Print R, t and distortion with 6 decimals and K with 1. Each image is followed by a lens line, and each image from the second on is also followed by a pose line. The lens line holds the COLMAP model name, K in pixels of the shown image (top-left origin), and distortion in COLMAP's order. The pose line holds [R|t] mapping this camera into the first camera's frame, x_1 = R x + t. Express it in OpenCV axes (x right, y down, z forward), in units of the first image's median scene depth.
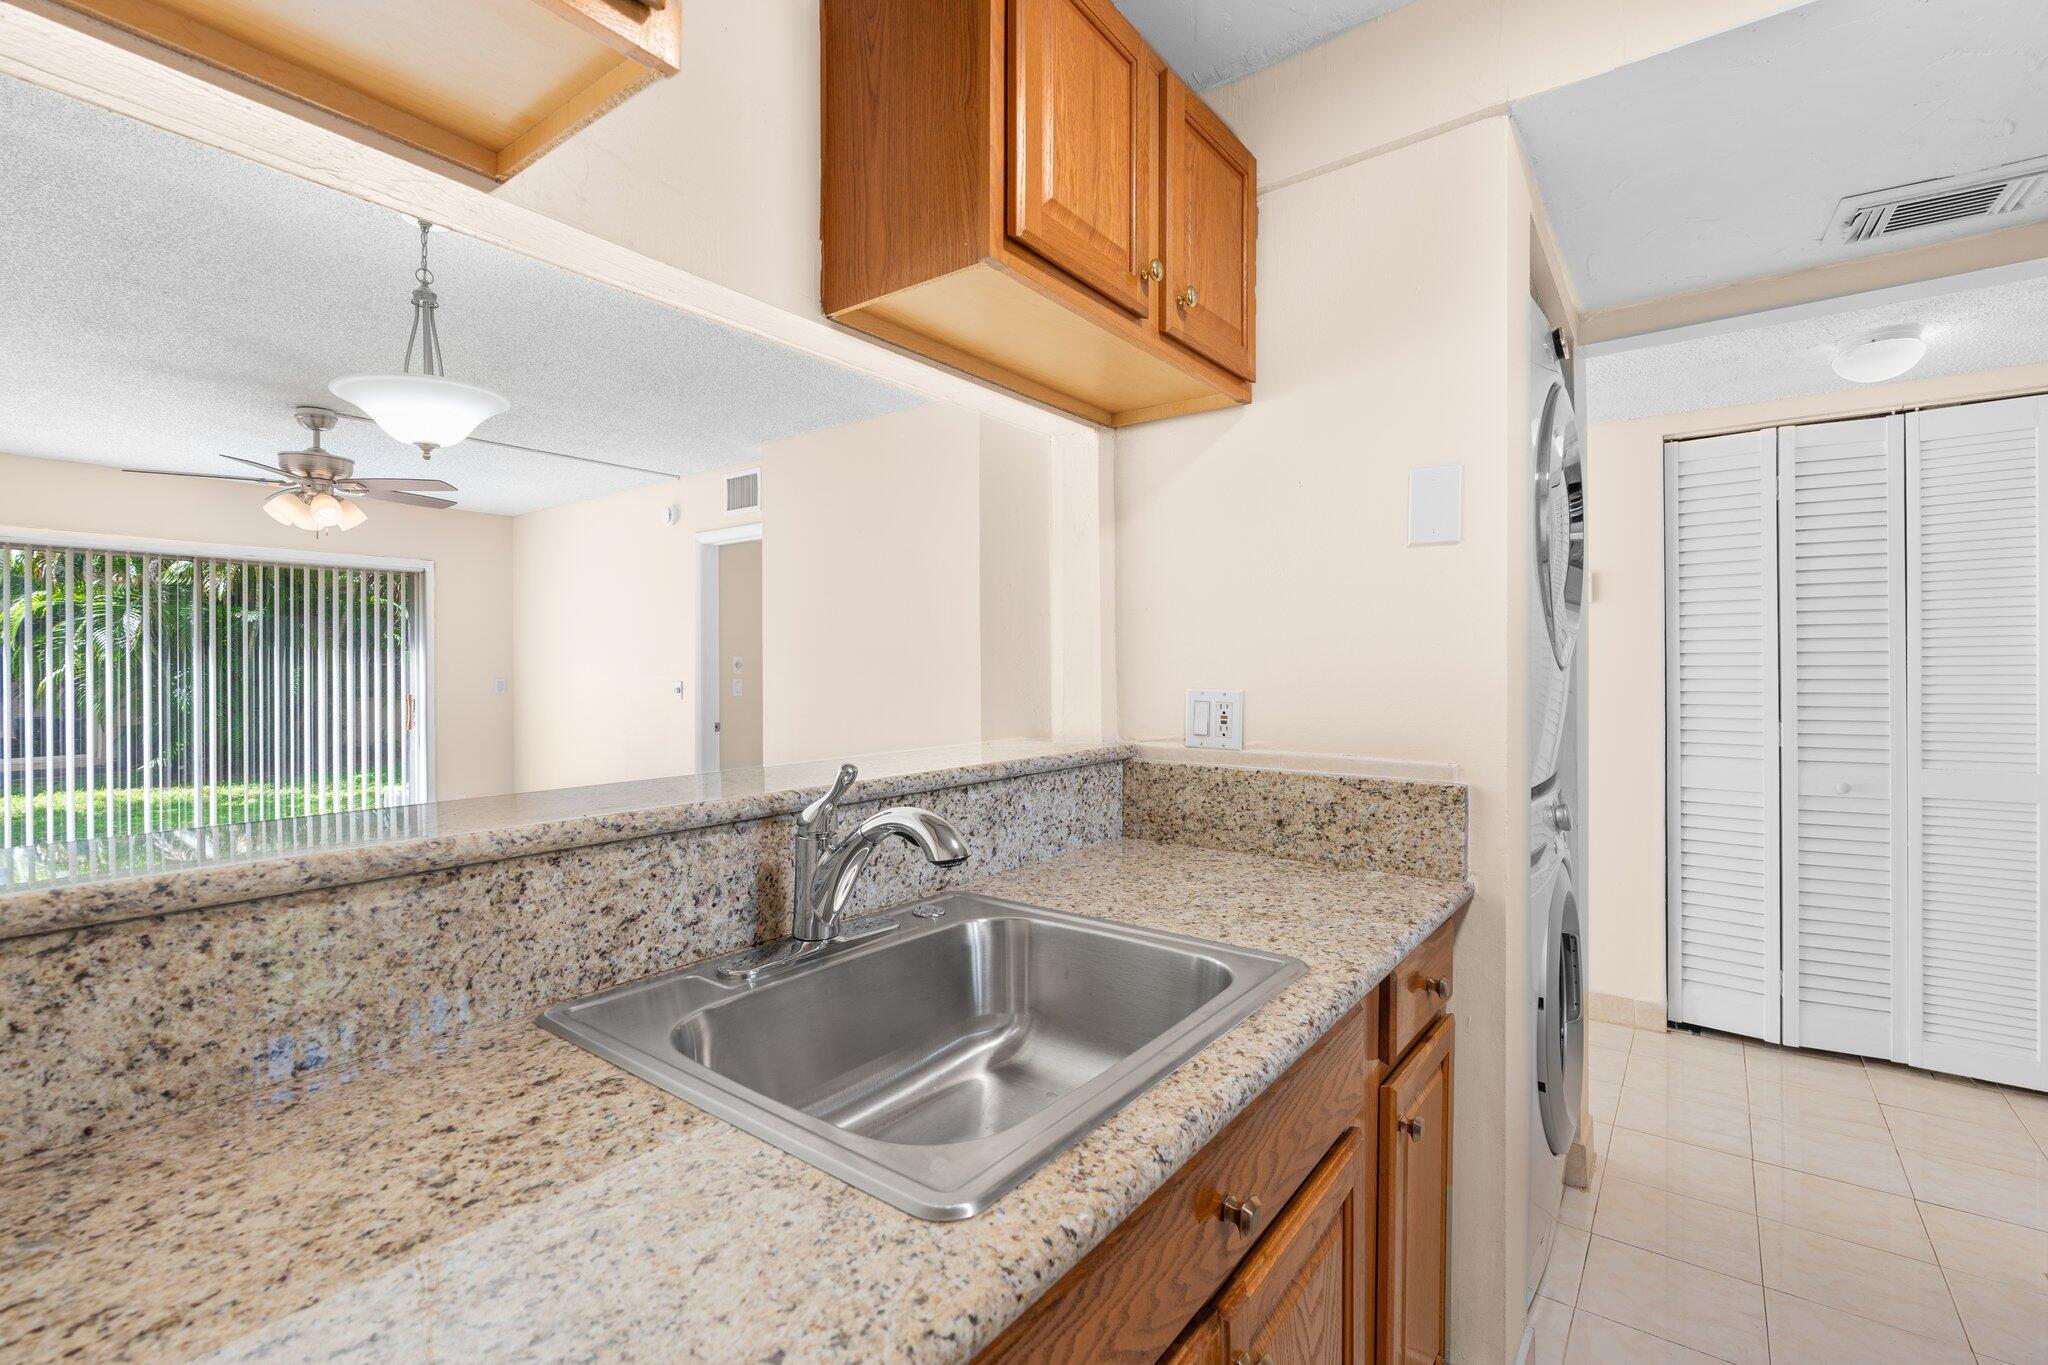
lens RADIAL K [[911.3, 0, 1009.2], [0, 911.3, 669.6], [0, 0, 1]] dist [-0.004908, 0.000040]
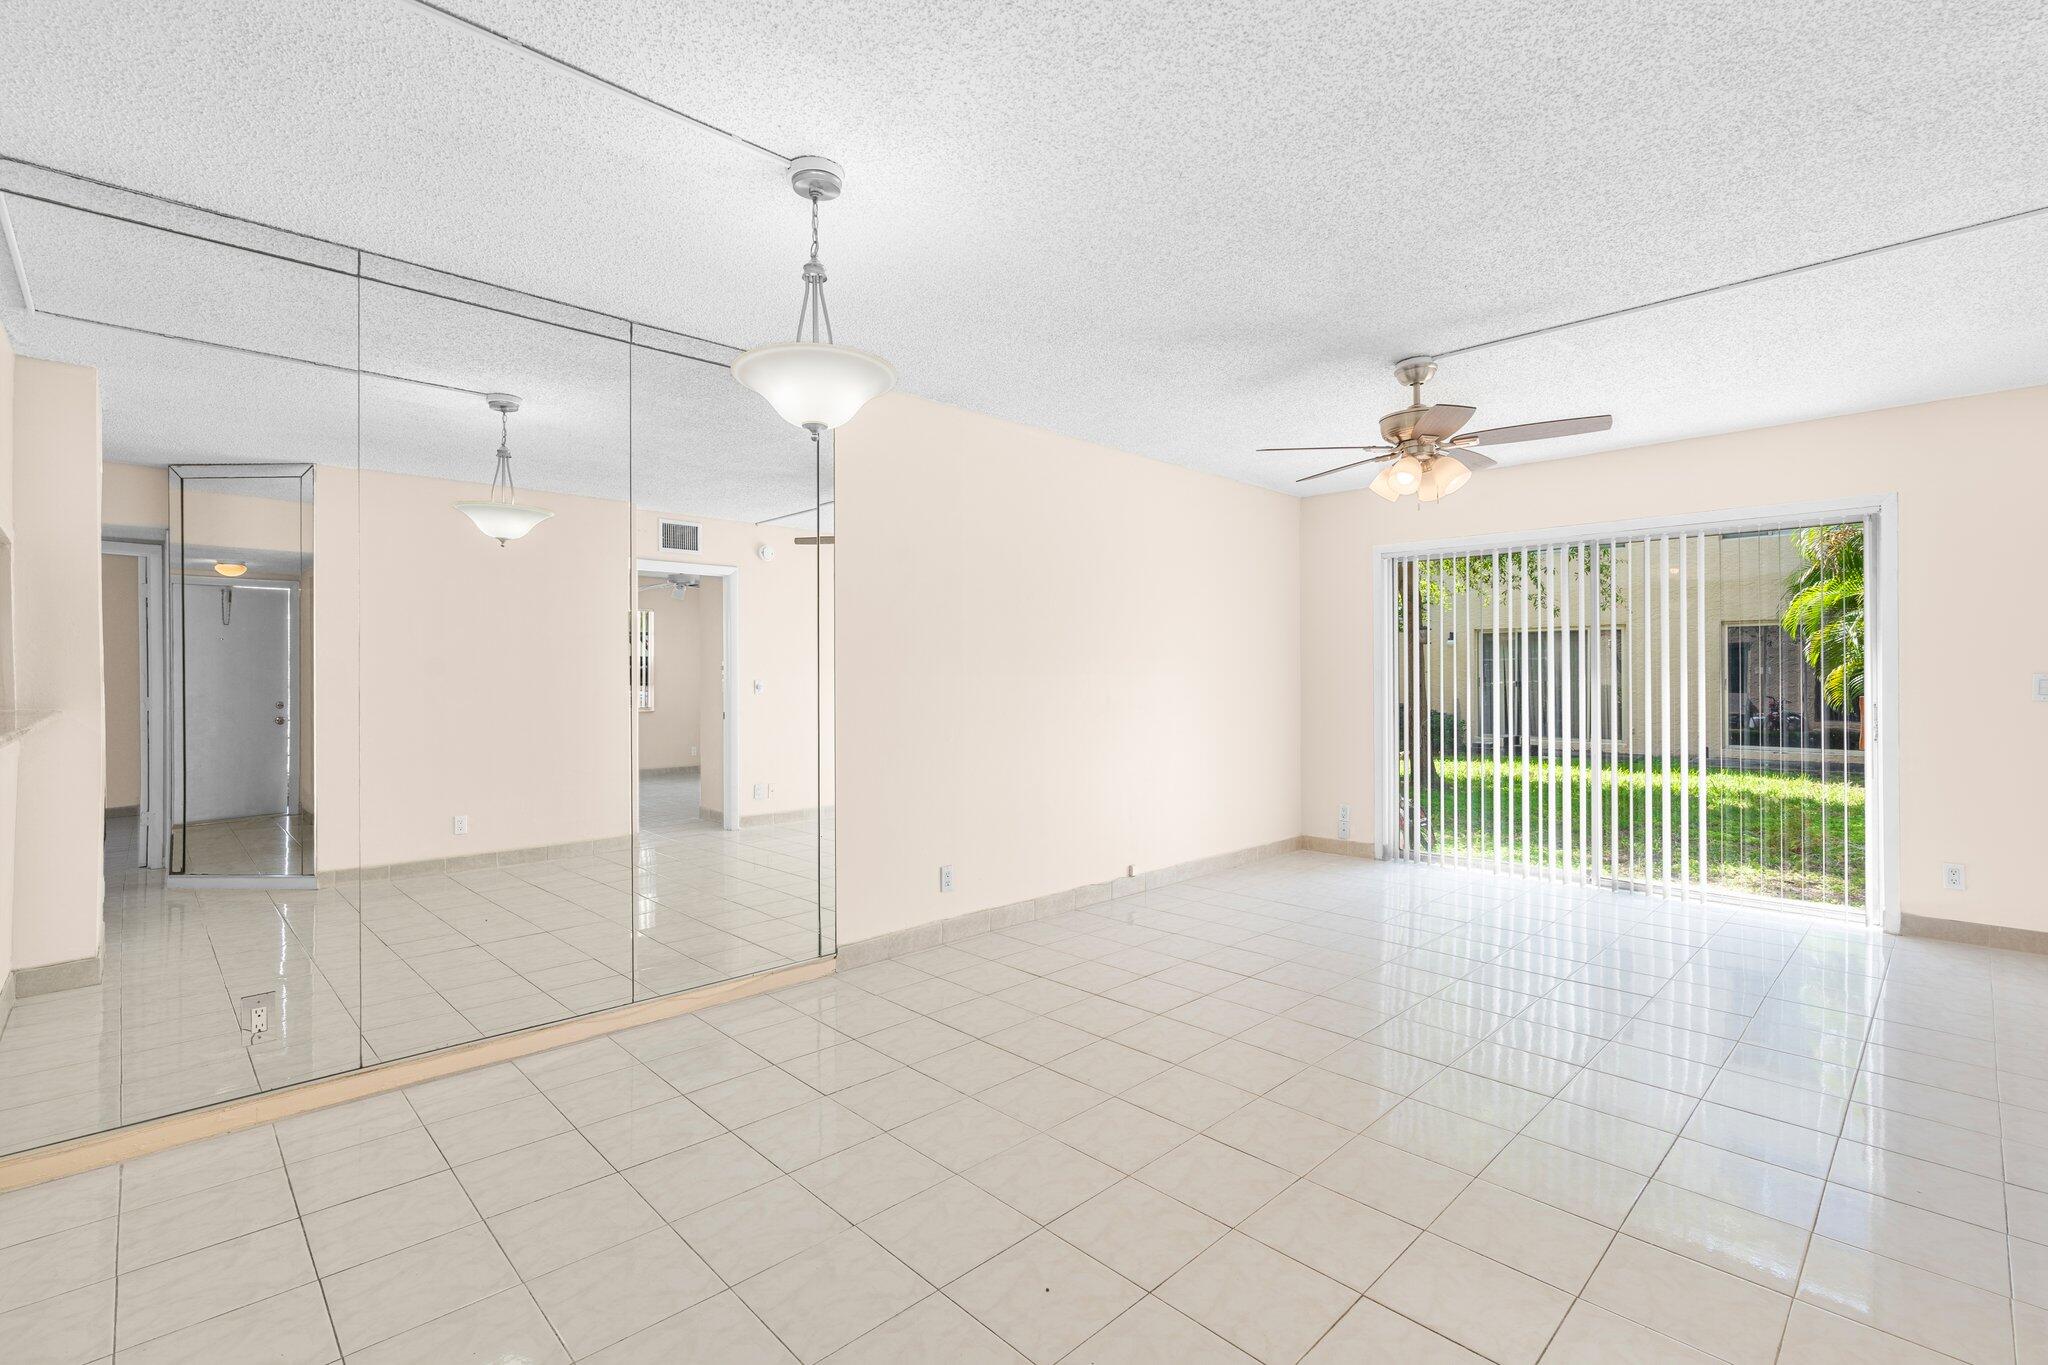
lens RADIAL K [[918.6, 0, 1023.6], [0, 918.6, 668.4], [0, 0, 1]] dist [-0.004505, -0.000056]
pose [[-0.140910, -0.000983, -0.990022, 0.364231], [0.005153, 0.999985, -0.001726, 0.012892], [0.990009, -0.005345, -0.140903, 1.843427]]
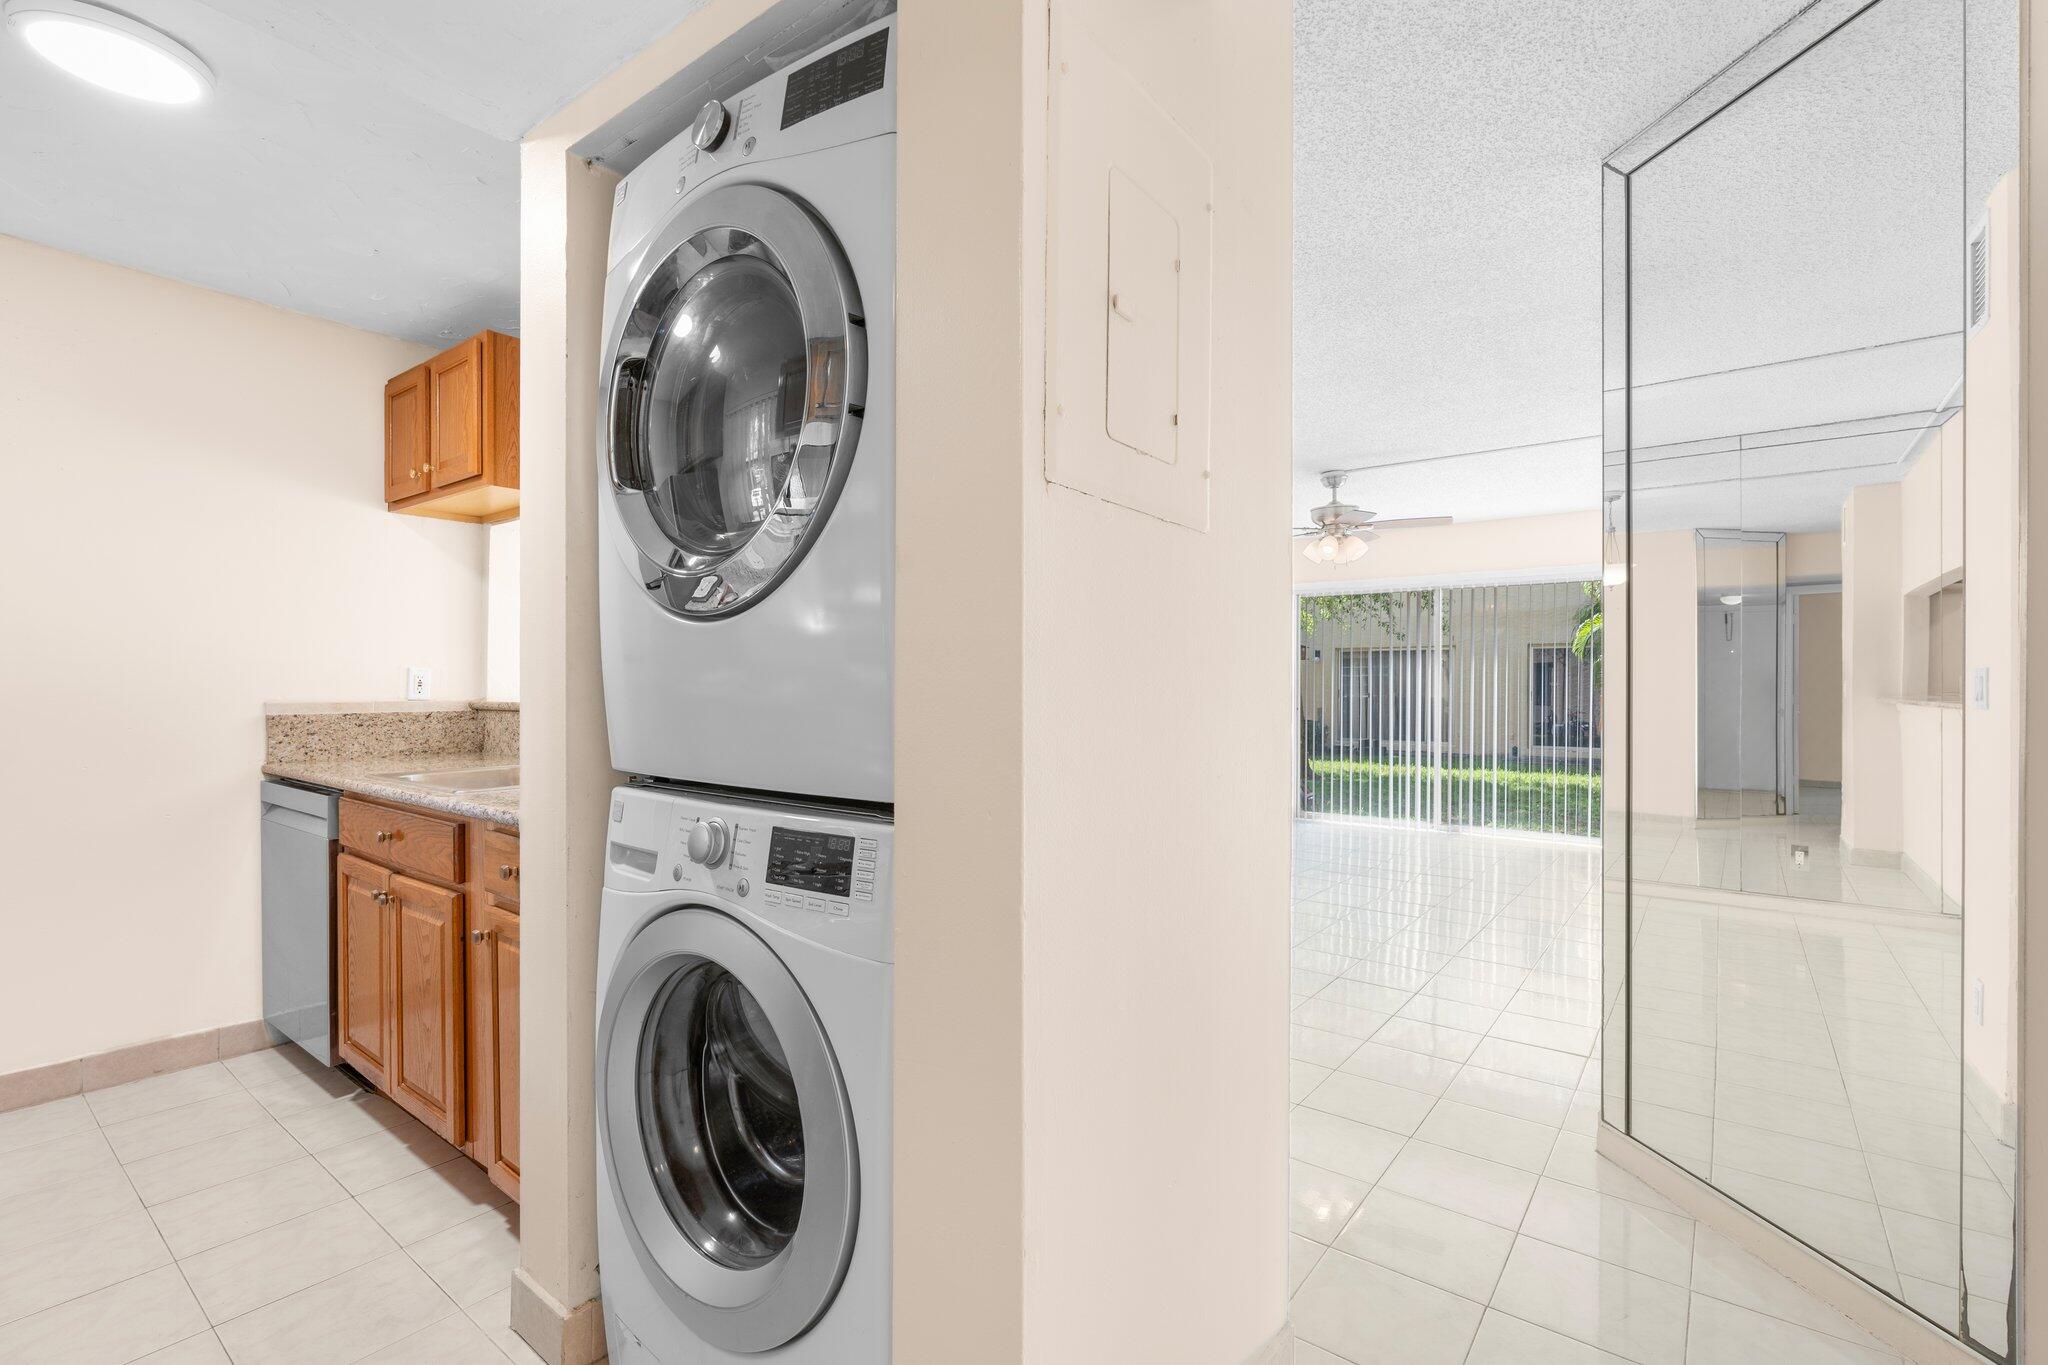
lens RADIAL K [[915.8, 0, 1026.6], [0, 915.8, 686.8], [0, 0, 1]] dist [-0.008844, 0.000169]
pose [[0.002895, 0.002460, -0.999993, 1.388073], [-0.000916, 0.999997, 0.002458, 0.055431], [0.999995, 0.000909, 0.002897, 1.343178]]
